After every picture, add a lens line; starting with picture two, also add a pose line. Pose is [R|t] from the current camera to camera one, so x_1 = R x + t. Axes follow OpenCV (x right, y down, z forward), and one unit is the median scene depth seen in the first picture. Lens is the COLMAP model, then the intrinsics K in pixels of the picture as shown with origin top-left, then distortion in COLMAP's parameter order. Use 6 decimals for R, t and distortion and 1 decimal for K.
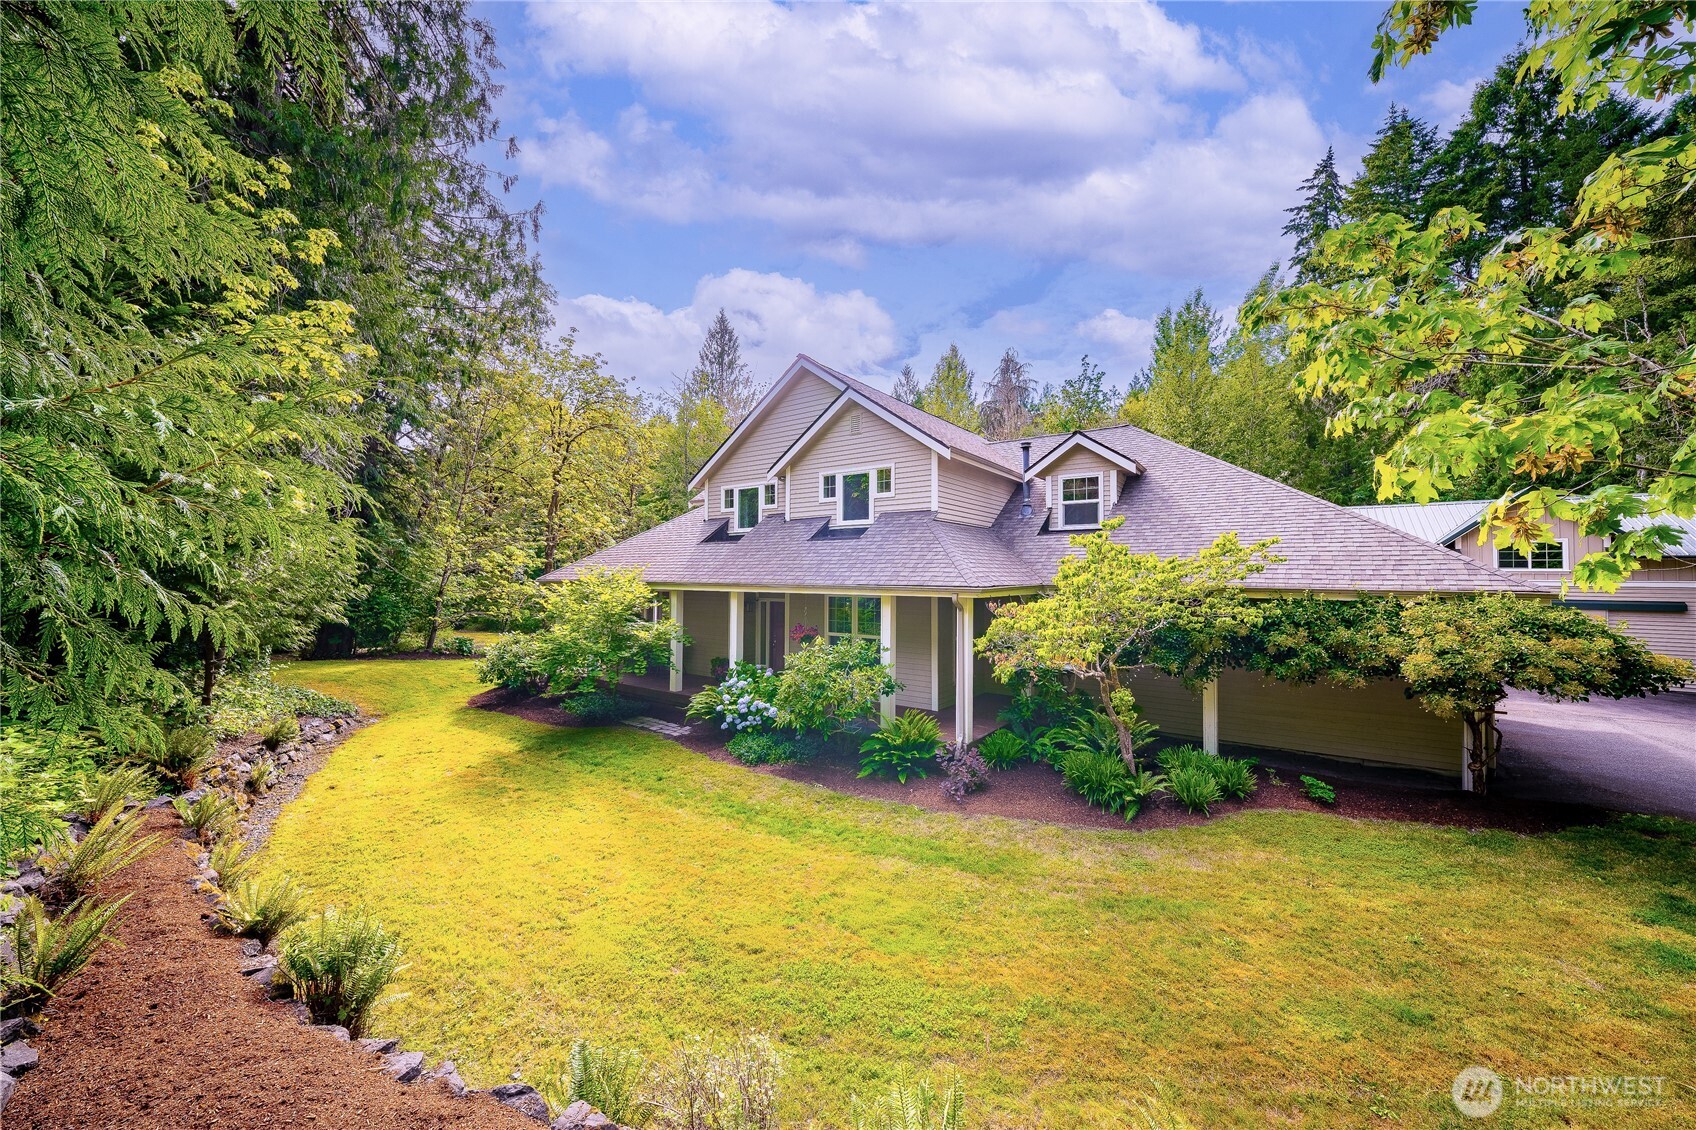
lens RADIAL K [[607.8, 0, 850.7], [0, 607.8, 560.7], [0, 0, 1]] dist [-0.004461, -0.001597]
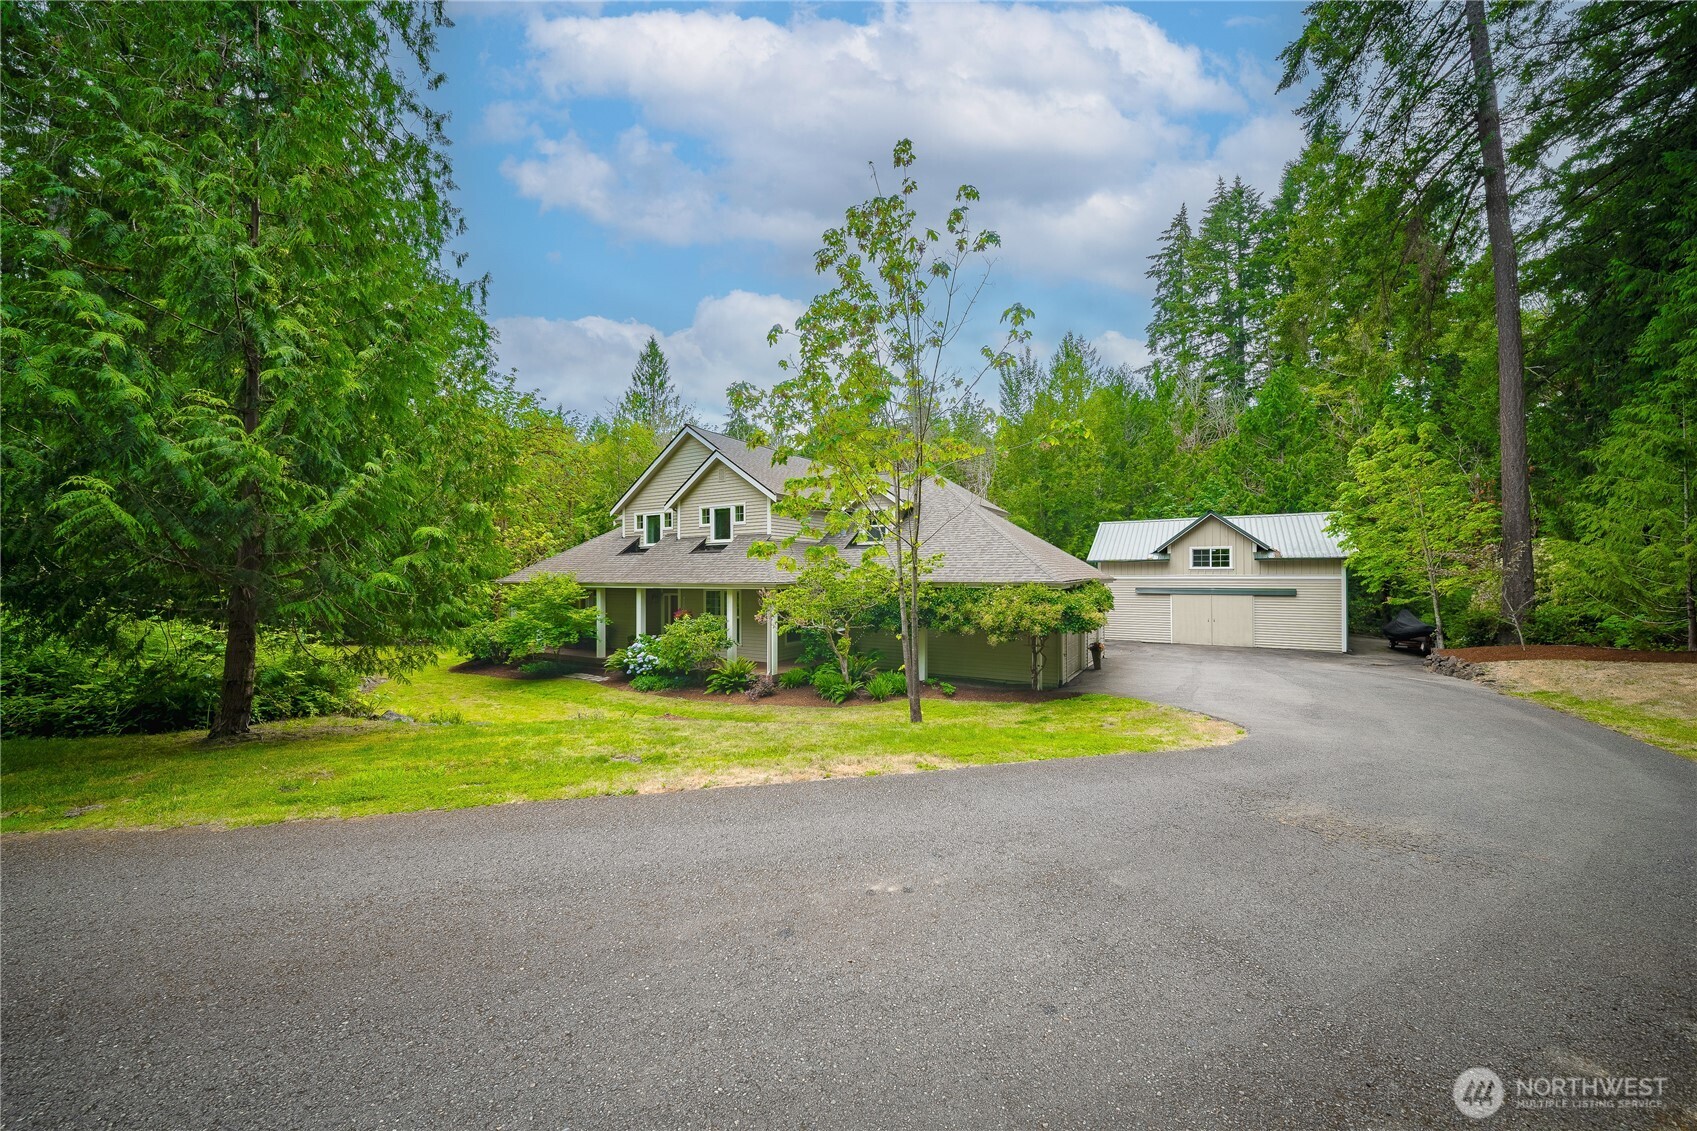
lens RADIAL K [[608.2, 0, 851.3], [0, 608.2, 576.4], [0, 0, 1]] dist [-0.004461, -0.001597]
pose [[0.996632, -0.010259, 0.081358, 0.194281], [0.008034, 0.999586, 0.027625, -0.013927], [-0.081608, -0.026878, 0.996302, -0.497478]]
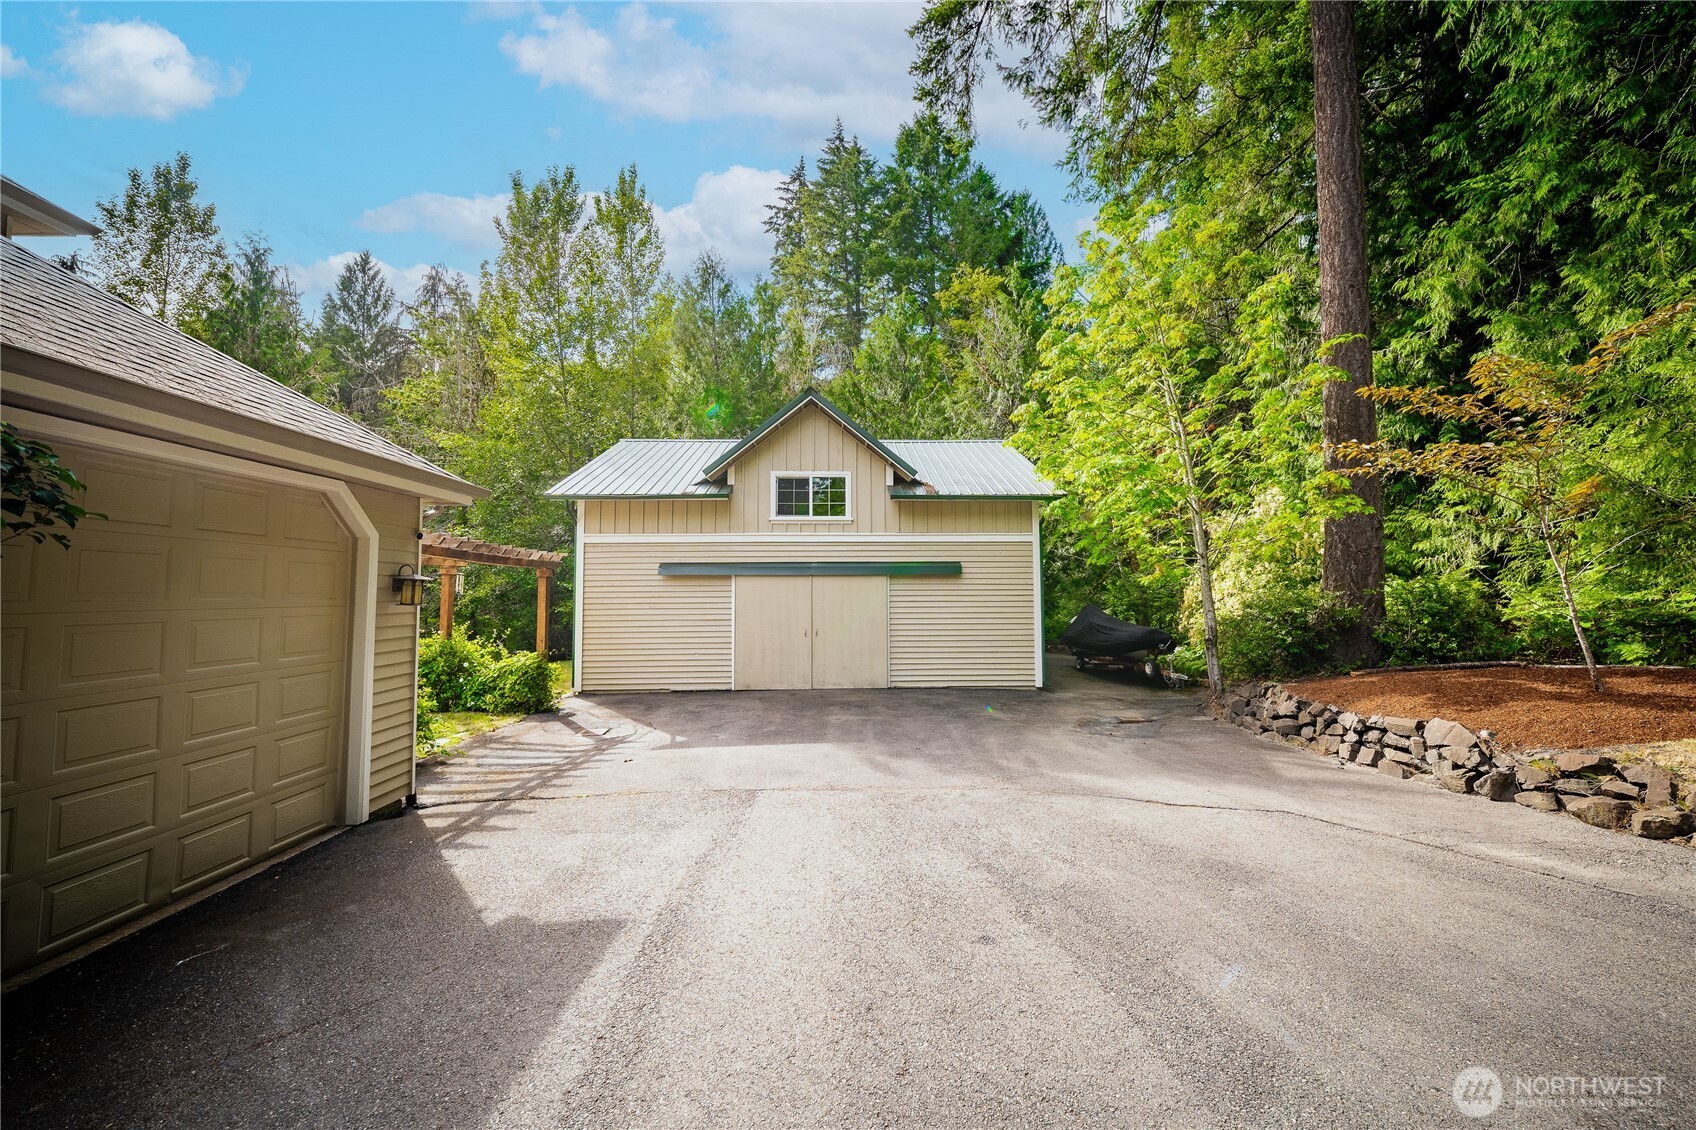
lens RADIAL K [[607.8, 0, 843.4], [0, 607.8, 562.6], [0, 0, 1]] dist [-0.004461, -0.001597]
pose [[0.805426, 0.028810, 0.591995, 0.986762], [-0.011093, 0.999376, -0.033543, 0.114604], [-0.592592, 0.020450, 0.805243, 0.564720]]
